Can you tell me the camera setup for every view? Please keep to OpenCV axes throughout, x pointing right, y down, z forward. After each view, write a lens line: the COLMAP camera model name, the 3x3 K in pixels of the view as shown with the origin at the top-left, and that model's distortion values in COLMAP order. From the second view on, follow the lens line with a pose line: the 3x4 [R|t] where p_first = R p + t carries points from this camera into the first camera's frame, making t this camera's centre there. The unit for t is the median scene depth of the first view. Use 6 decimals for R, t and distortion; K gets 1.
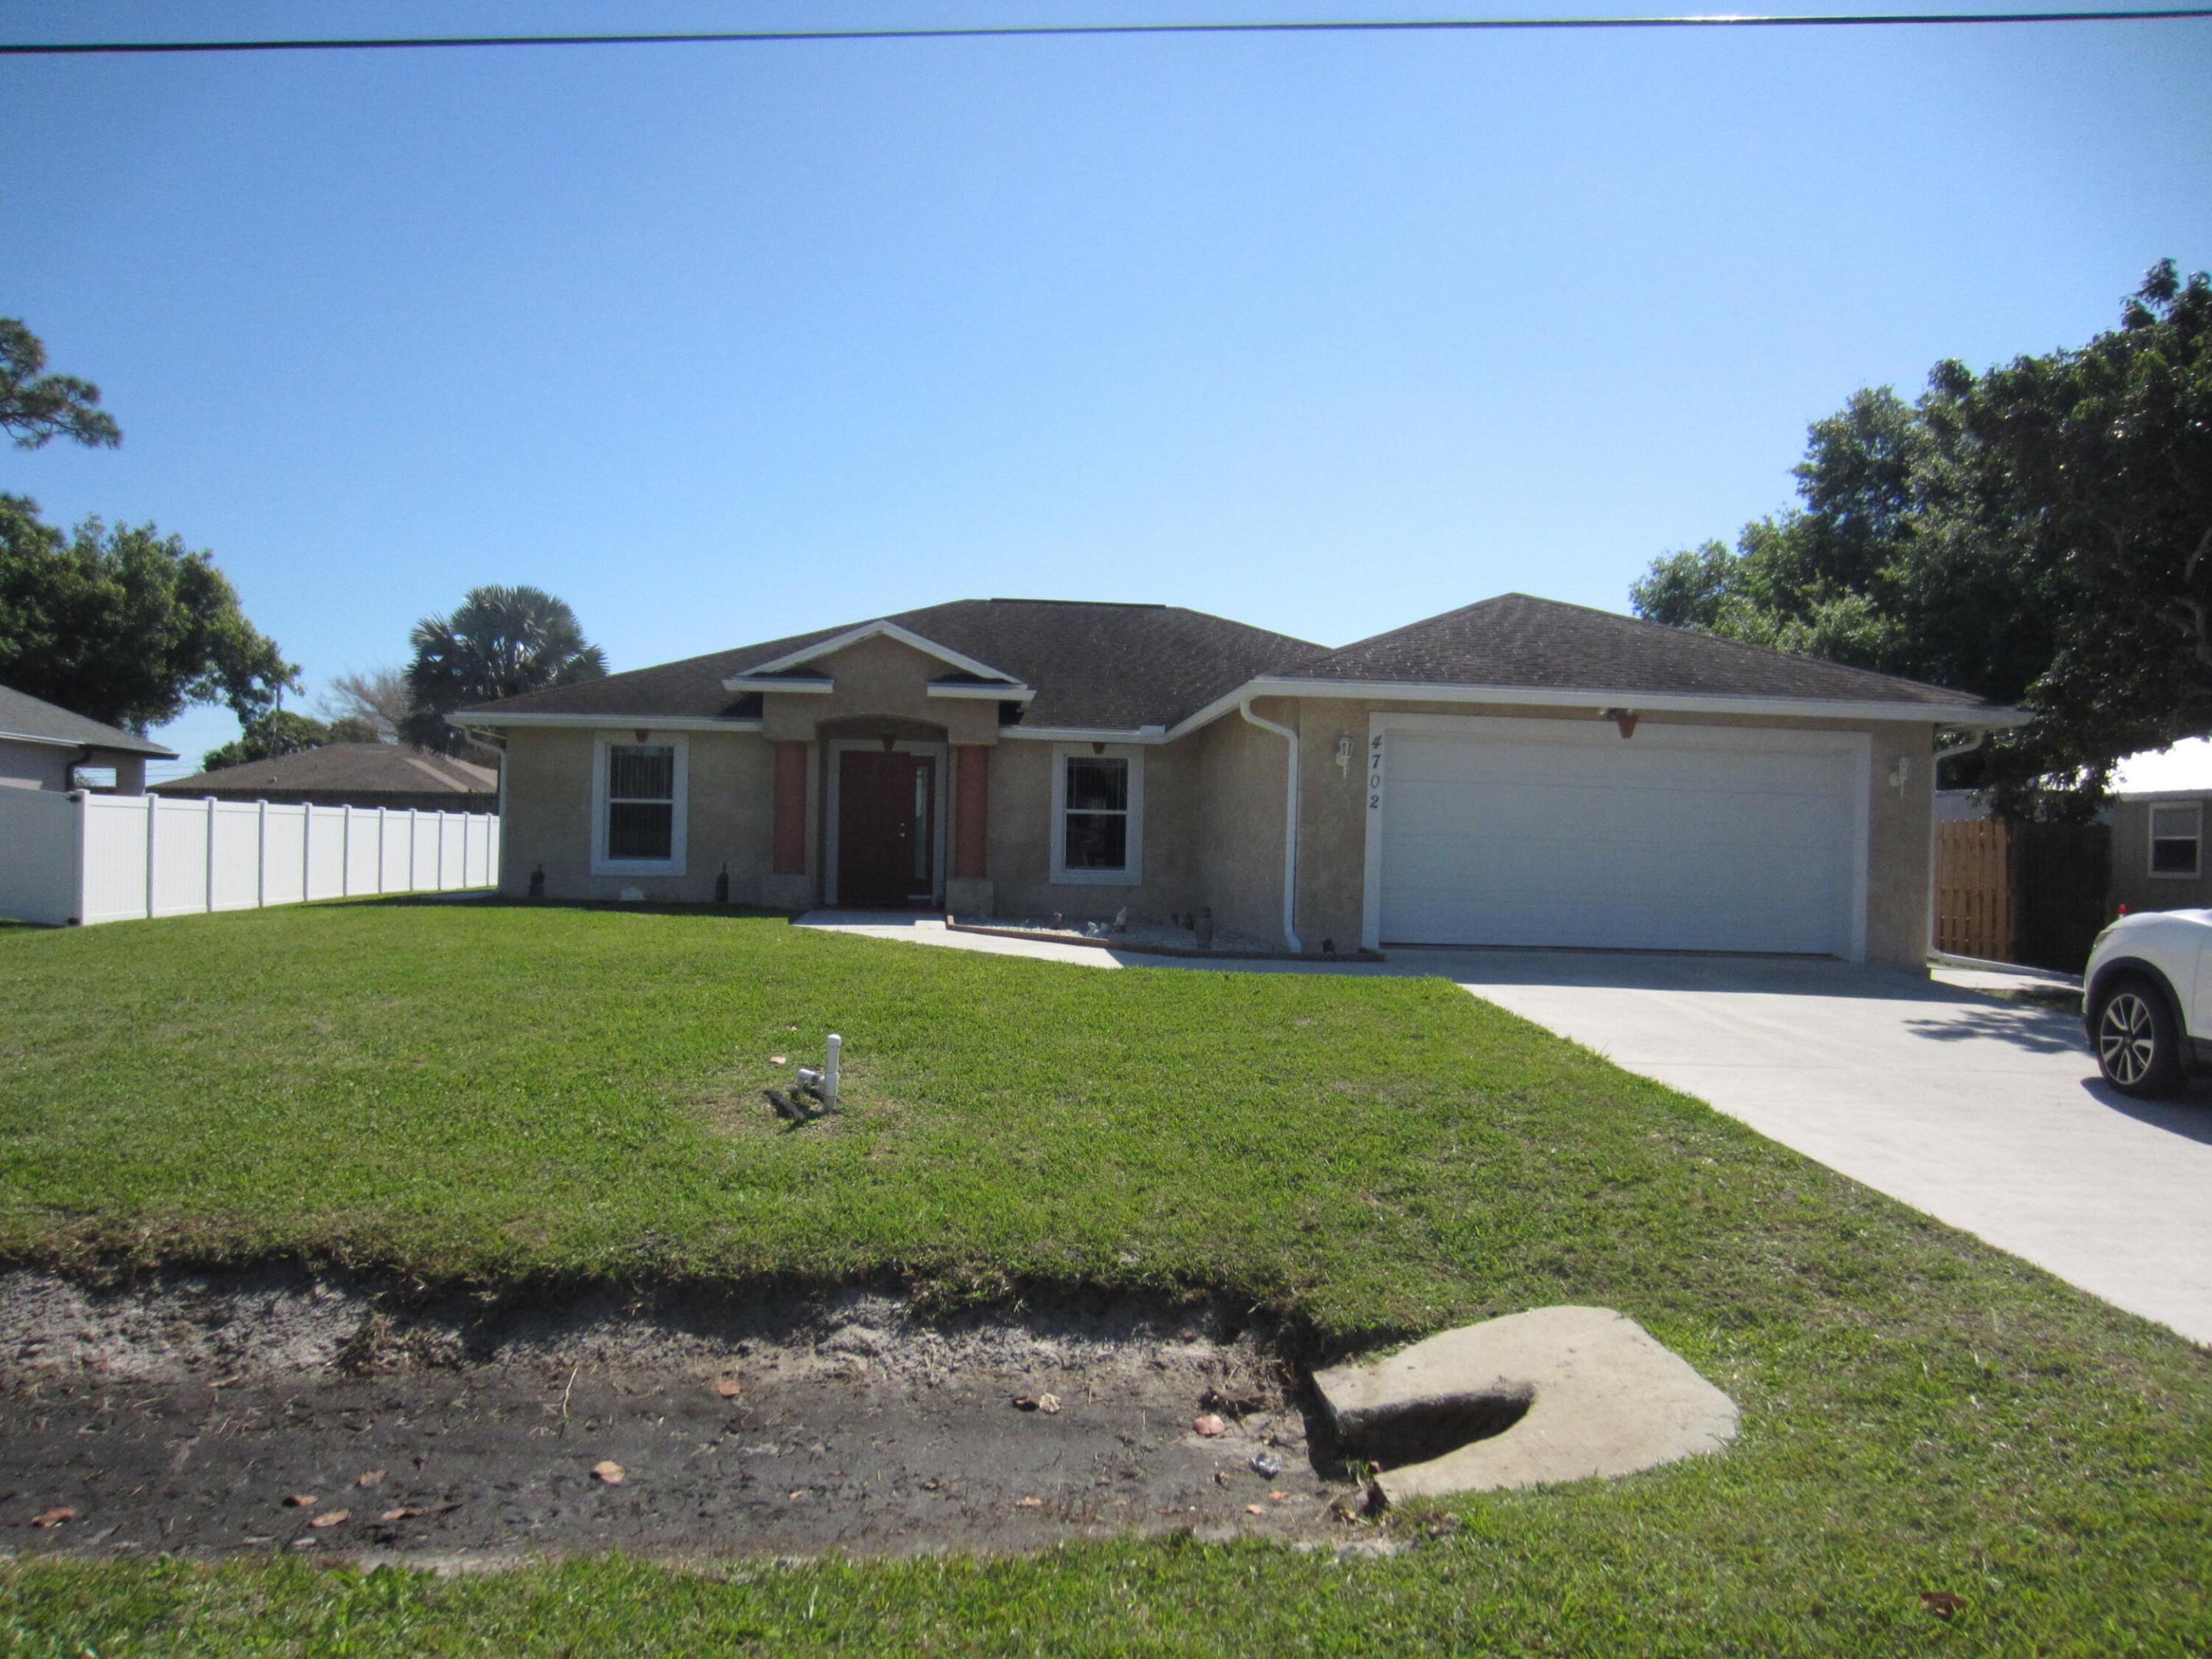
lens RADIAL K [[1570.5, 0, 1116.5], [0, 1570.5, 856.7], [0, 0, 1]] dist [-0.064984, 0.030279]
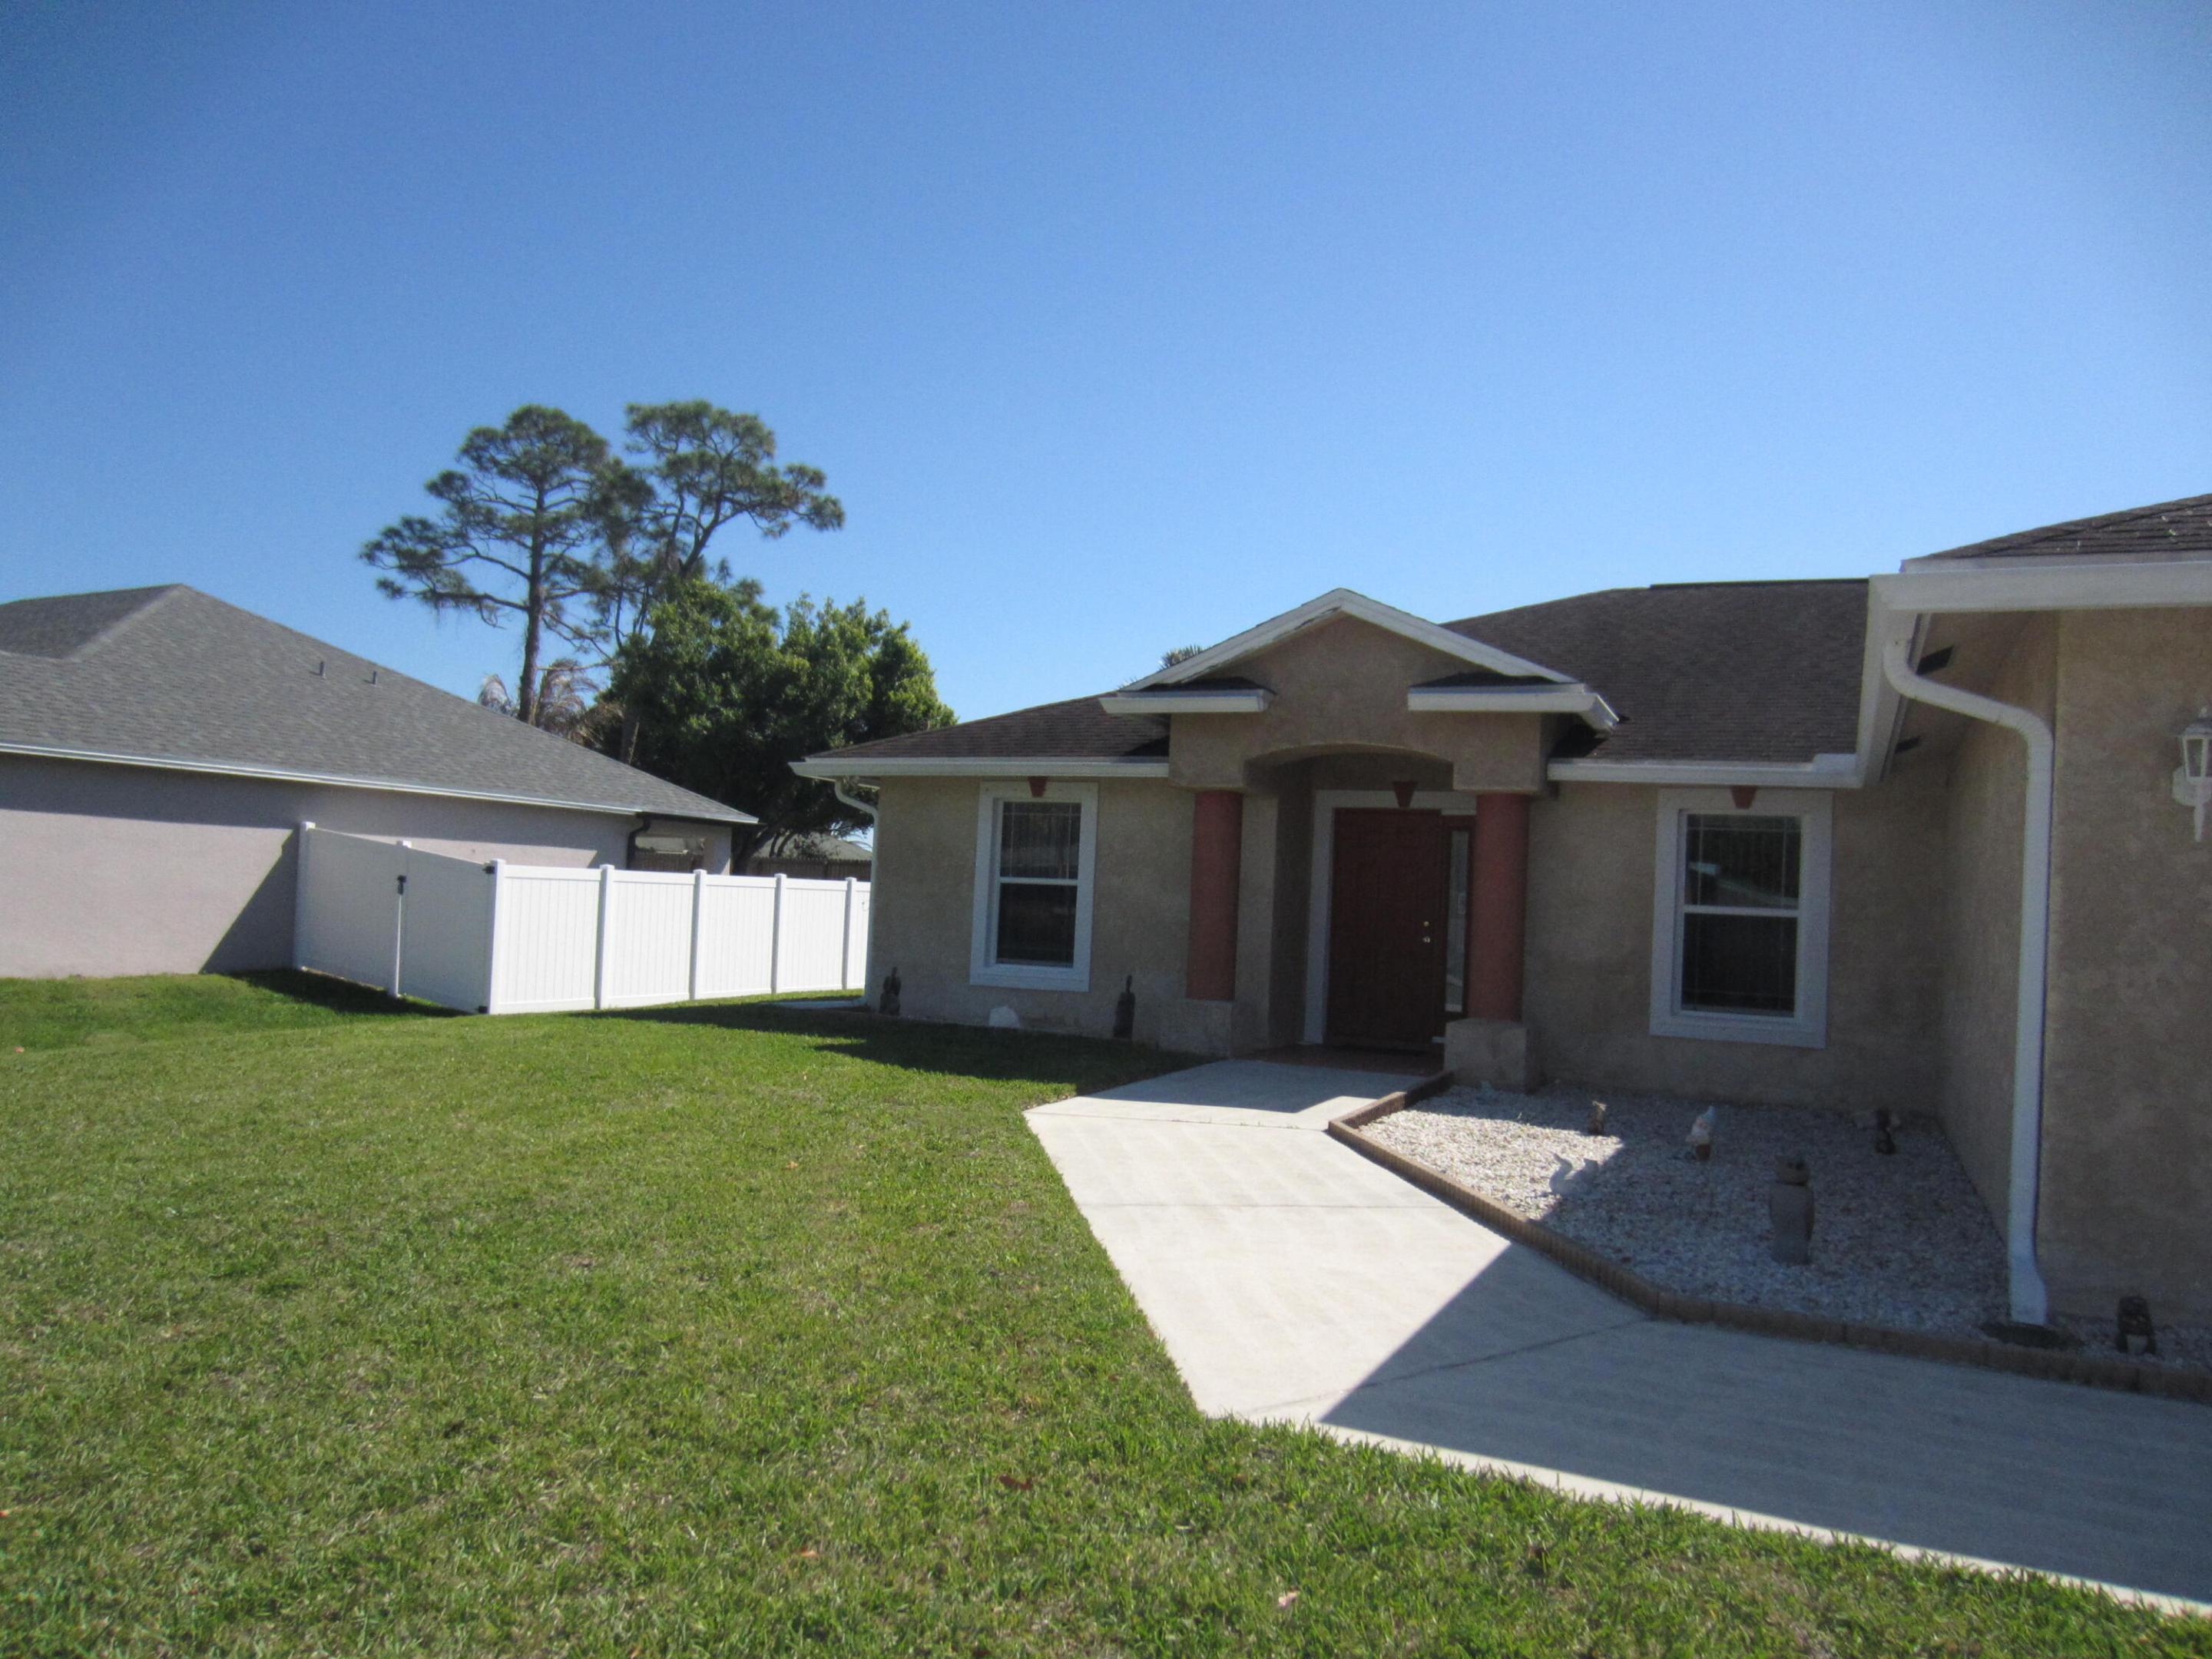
lens RADIAL K [[1570.5, 0, 1116.5], [0, 1570.5, 856.7], [0, 0, 1]] dist [-0.064984, 0.030279]
pose [[0.862008, 0.004493, -0.506874, 0.077702], [-0.030518, 0.998607, -0.043048, -0.017109], [0.505974, 0.052576, 0.860945, 0.407030]]
